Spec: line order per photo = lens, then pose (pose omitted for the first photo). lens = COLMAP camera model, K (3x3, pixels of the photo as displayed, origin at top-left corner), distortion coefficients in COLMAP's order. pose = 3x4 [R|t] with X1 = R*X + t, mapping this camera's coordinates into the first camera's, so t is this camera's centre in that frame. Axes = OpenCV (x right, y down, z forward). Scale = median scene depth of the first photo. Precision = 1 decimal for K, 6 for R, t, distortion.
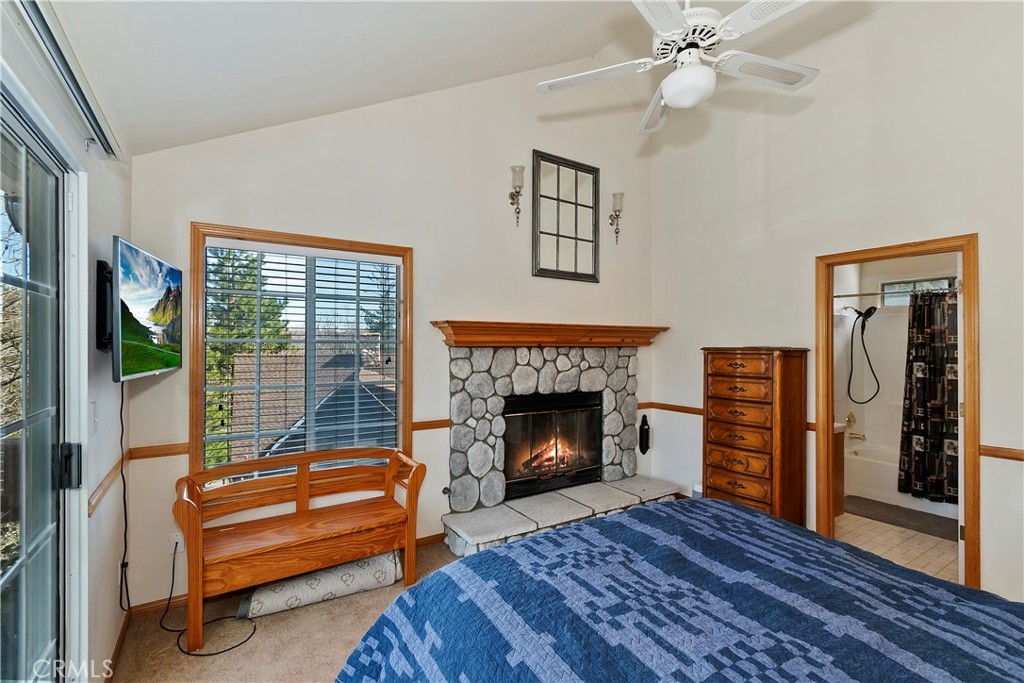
lens RADIAL K [[453.0, 0, 512.0], [0, 453.0, 341.5], [0, 0, 1]] dist [-0.000321, -0.000024]
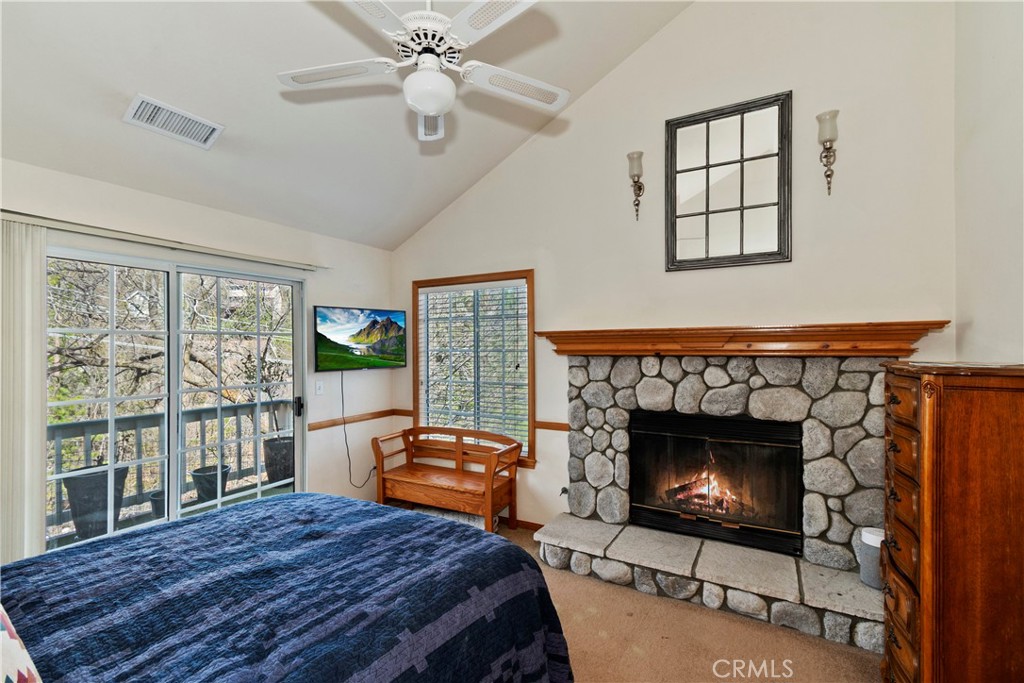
lens RADIAL K [[452.2, 0, 513.2], [0, 452.2, 348.4], [0, 0, 1]] dist [0.011451, 0.000114]
pose [[0.478005, -0.004967, -0.878343, 0.652788], [0.011154, 0.999938, 0.000415, -0.005237], [0.878286, -0.009995, 0.478031, 0.345347]]
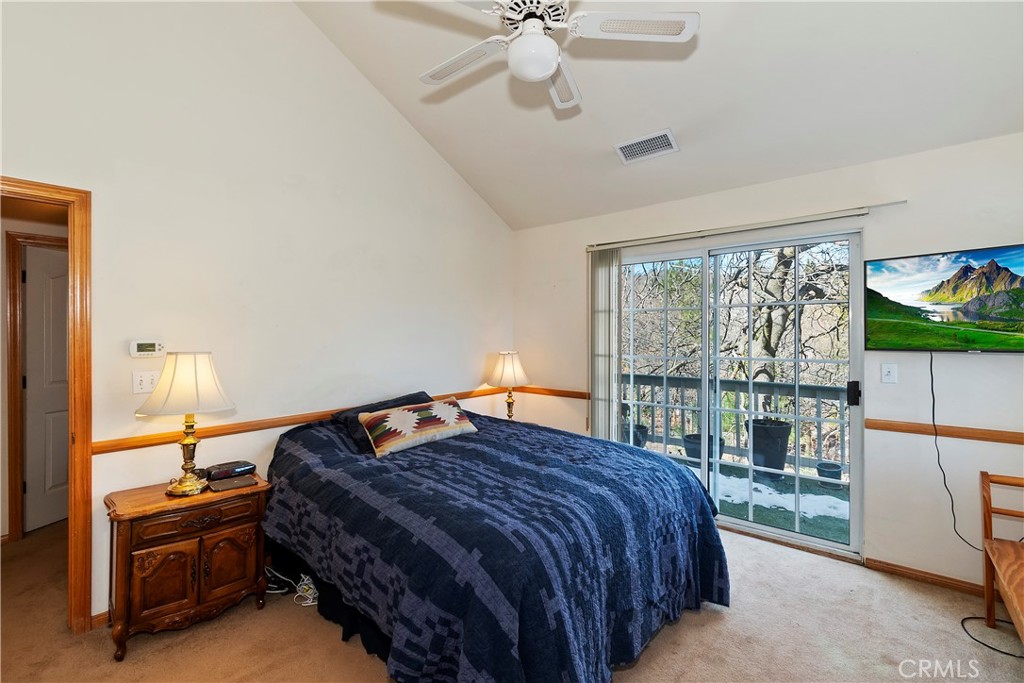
lens RADIAL K [[457.7, 0, 509.2], [0, 457.7, 340.0], [0, 0, 1]] dist [0.000925, 0.000067]
pose [[-0.963216, -0.002164, -0.268719, 0.346232], [0.000665, 0.999945, -0.010435, 0.032121], [0.268727, -0.010229, -0.963162, 0.937216]]
